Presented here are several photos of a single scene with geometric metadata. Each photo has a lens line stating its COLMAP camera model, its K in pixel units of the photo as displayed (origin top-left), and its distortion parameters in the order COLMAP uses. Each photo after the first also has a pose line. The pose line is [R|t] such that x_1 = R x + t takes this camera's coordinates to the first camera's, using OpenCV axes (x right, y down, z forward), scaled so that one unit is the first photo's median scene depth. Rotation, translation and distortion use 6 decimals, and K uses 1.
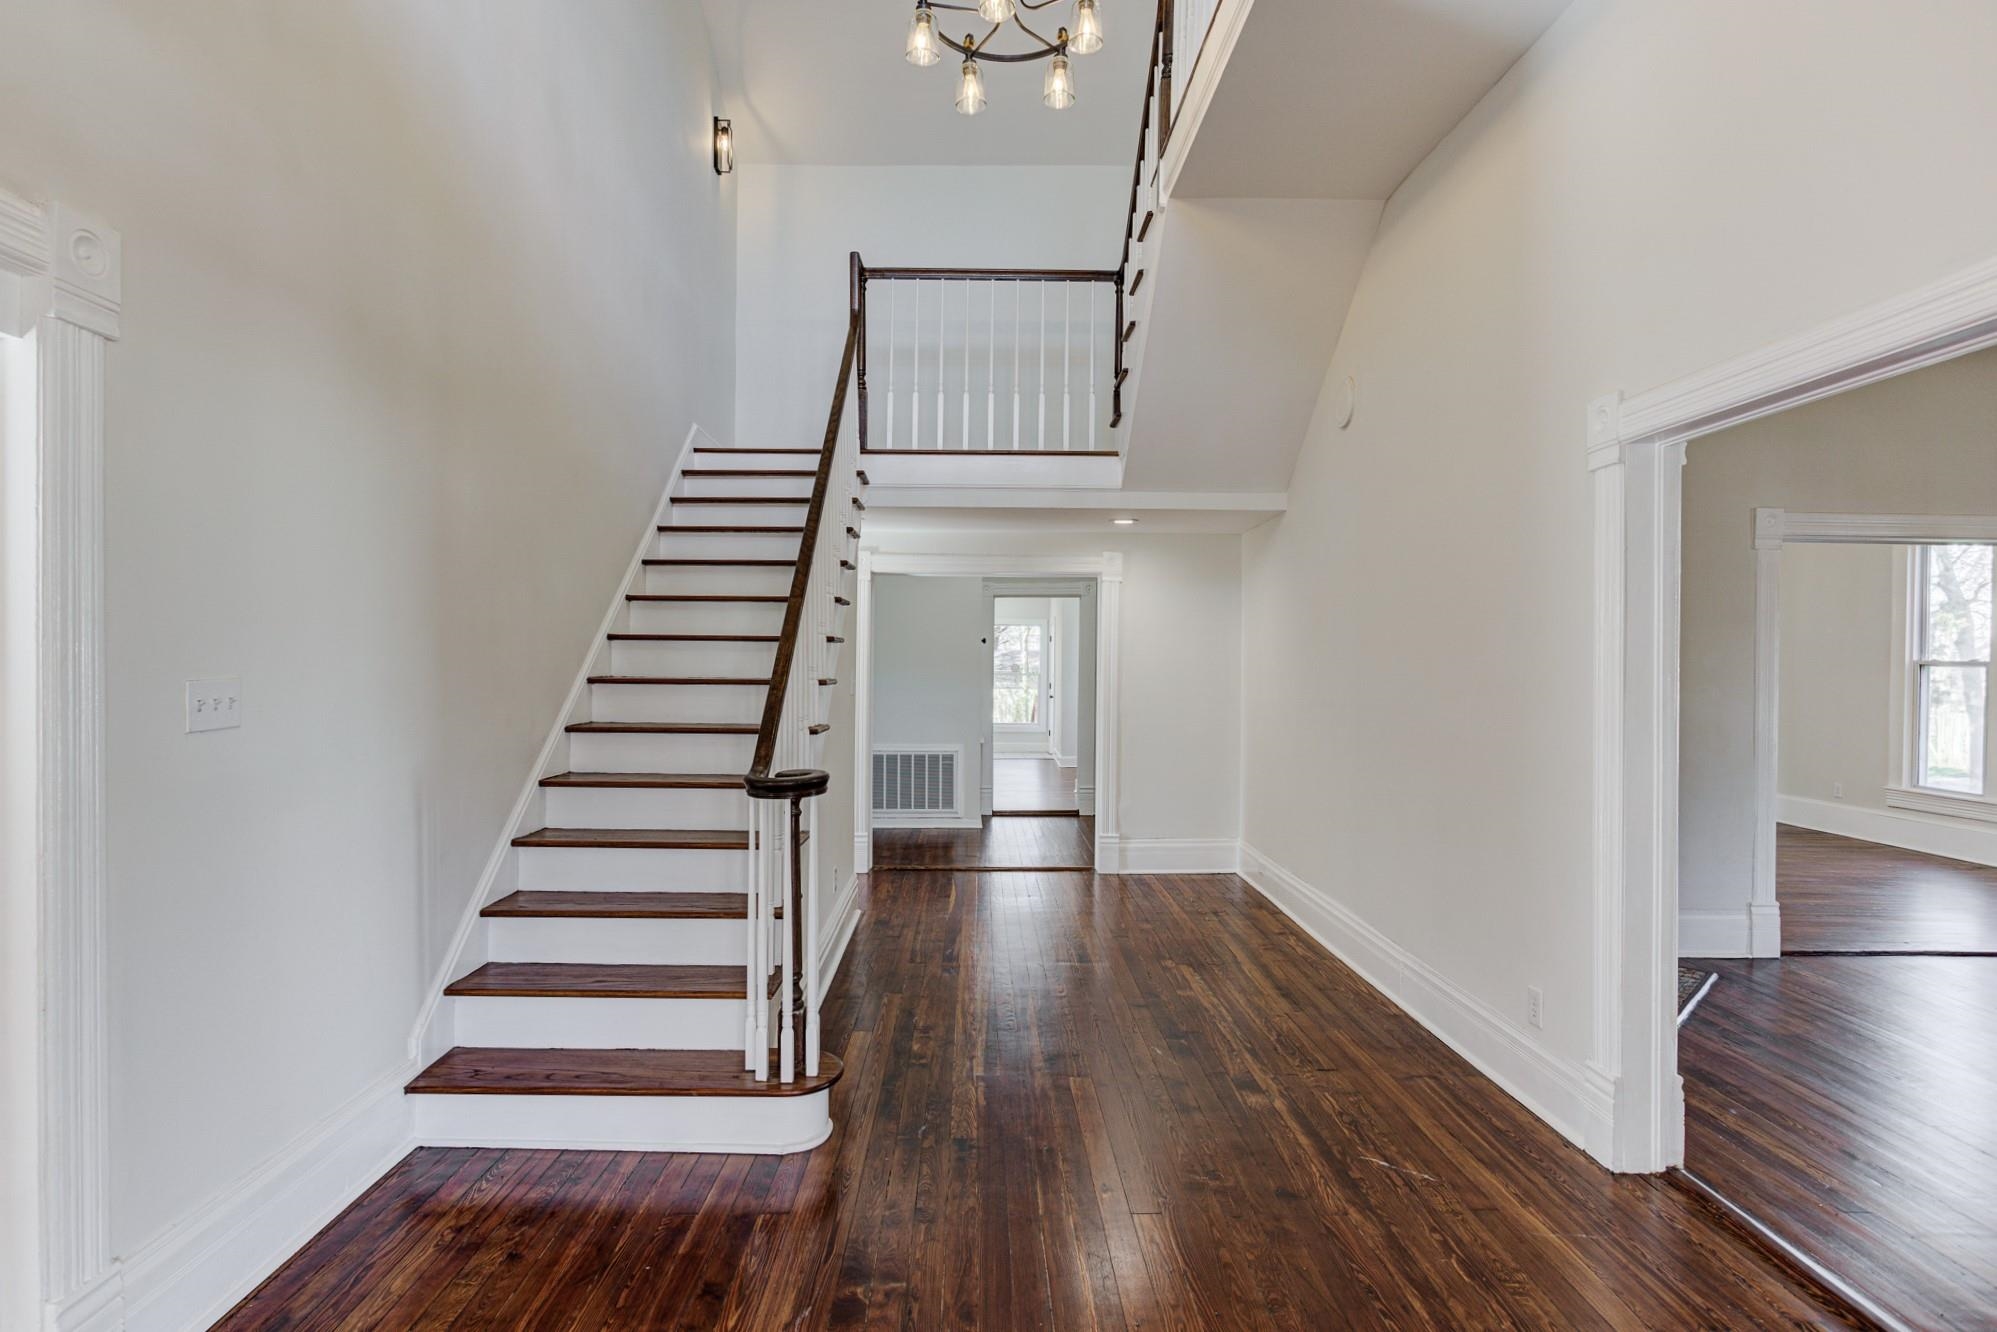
lens RADIAL K [[966.6, 0, 1016.6], [0, 966.6, 670.9], [0, 0, 1]] dist [-0.006997, 0.003067]
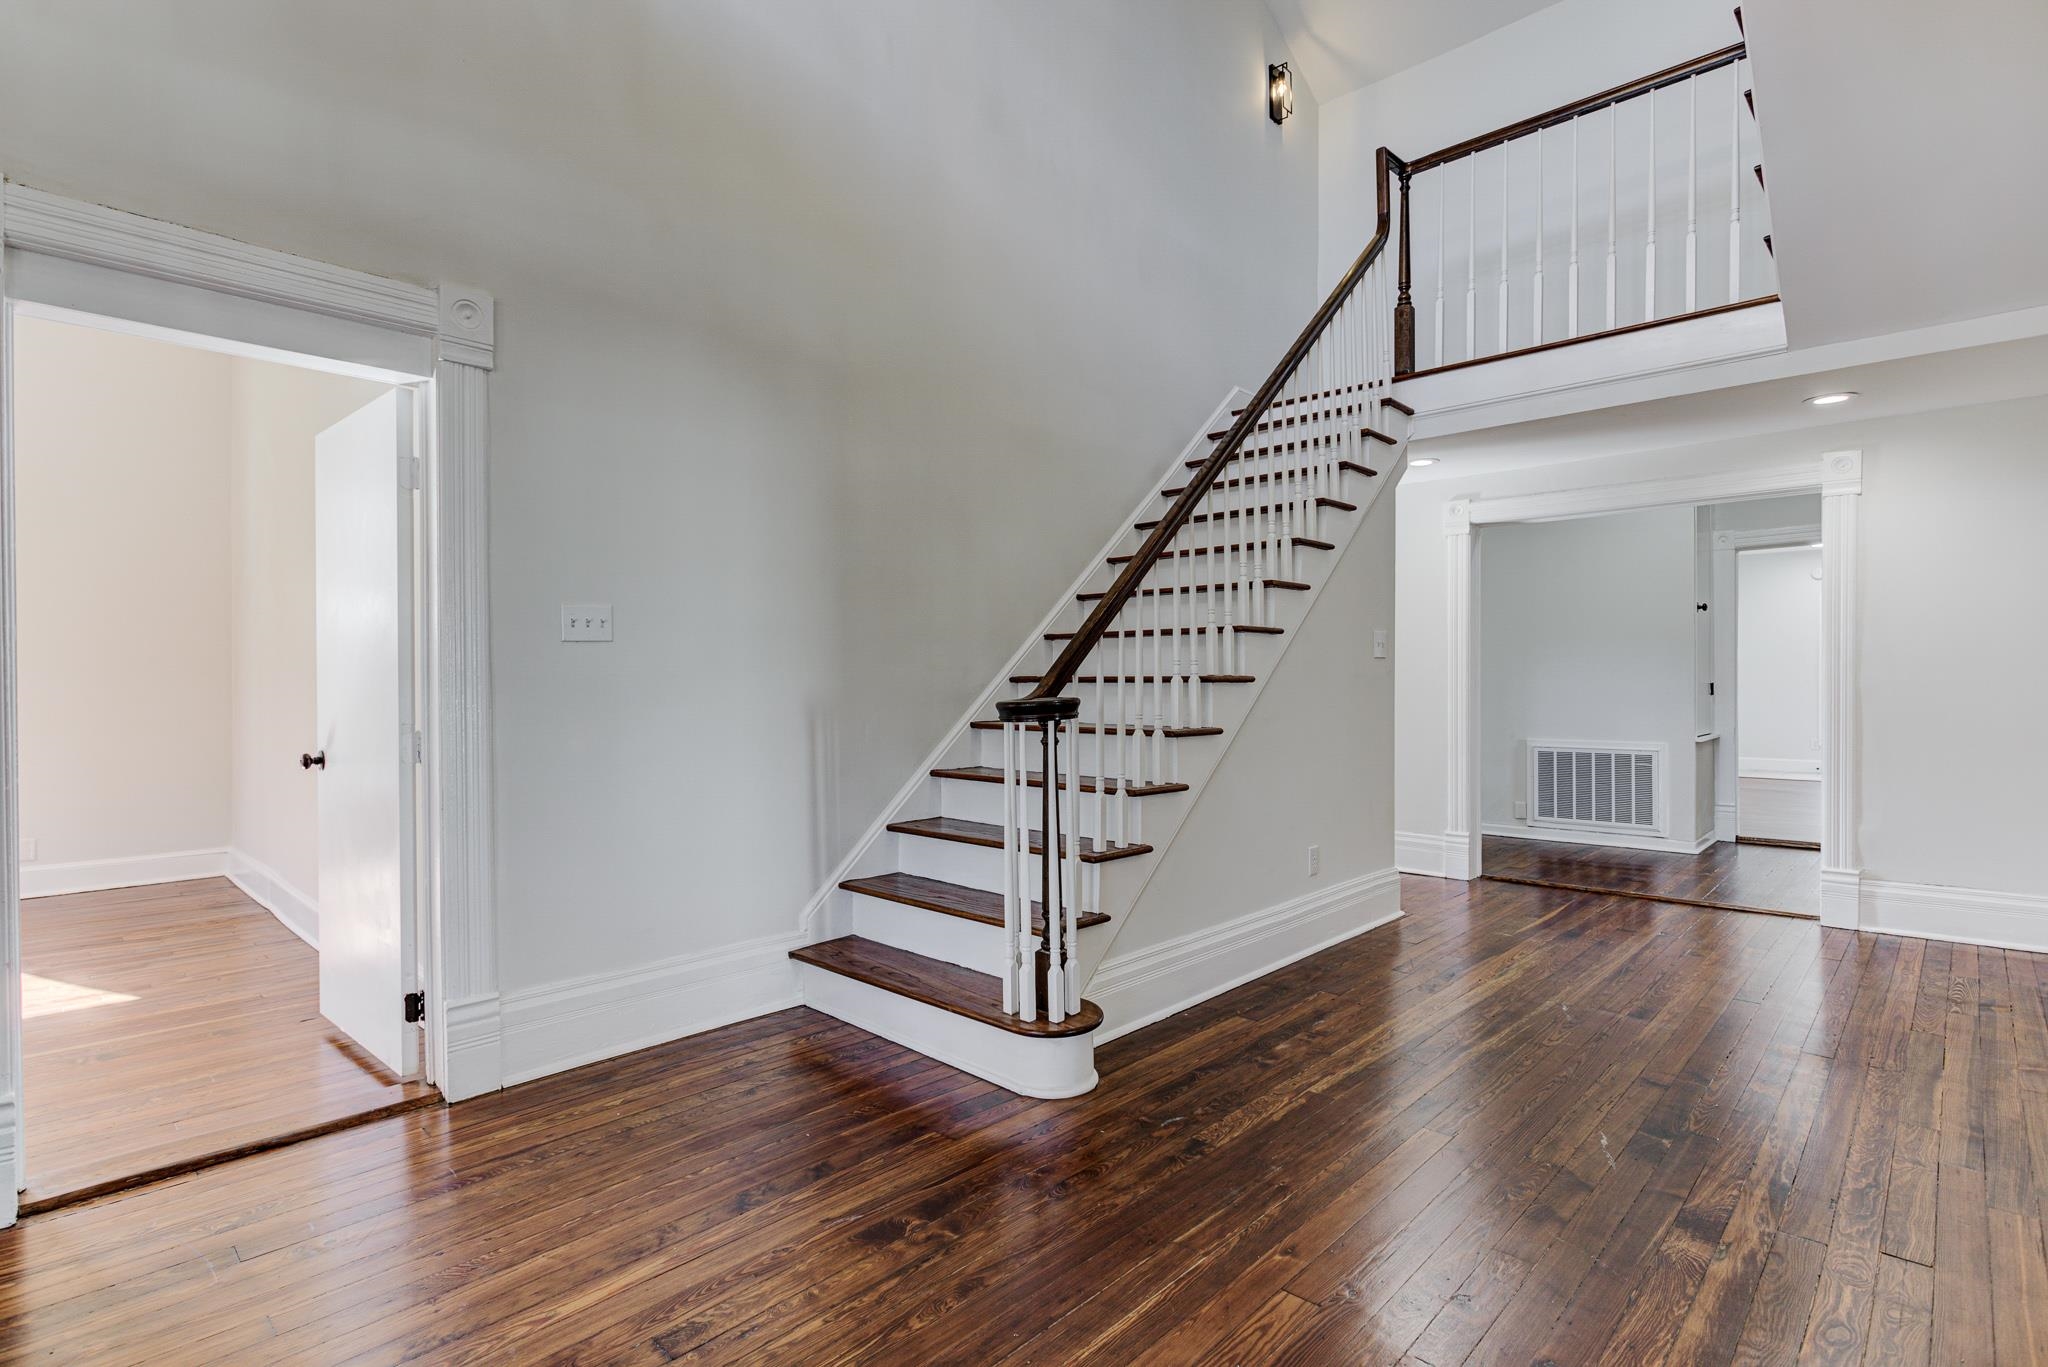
lens RADIAL K [[991.3, 0, 1026.5], [0, 991.3, 679.6], [0, 0, 1]] dist [-0.006997, 0.003067]
pose [[0.721112, -0.012154, -0.692712, 0.361041], [0.010176, 0.999924, -0.006951, 0.077710], [0.692744, -0.002036, 0.721181, 0.239156]]
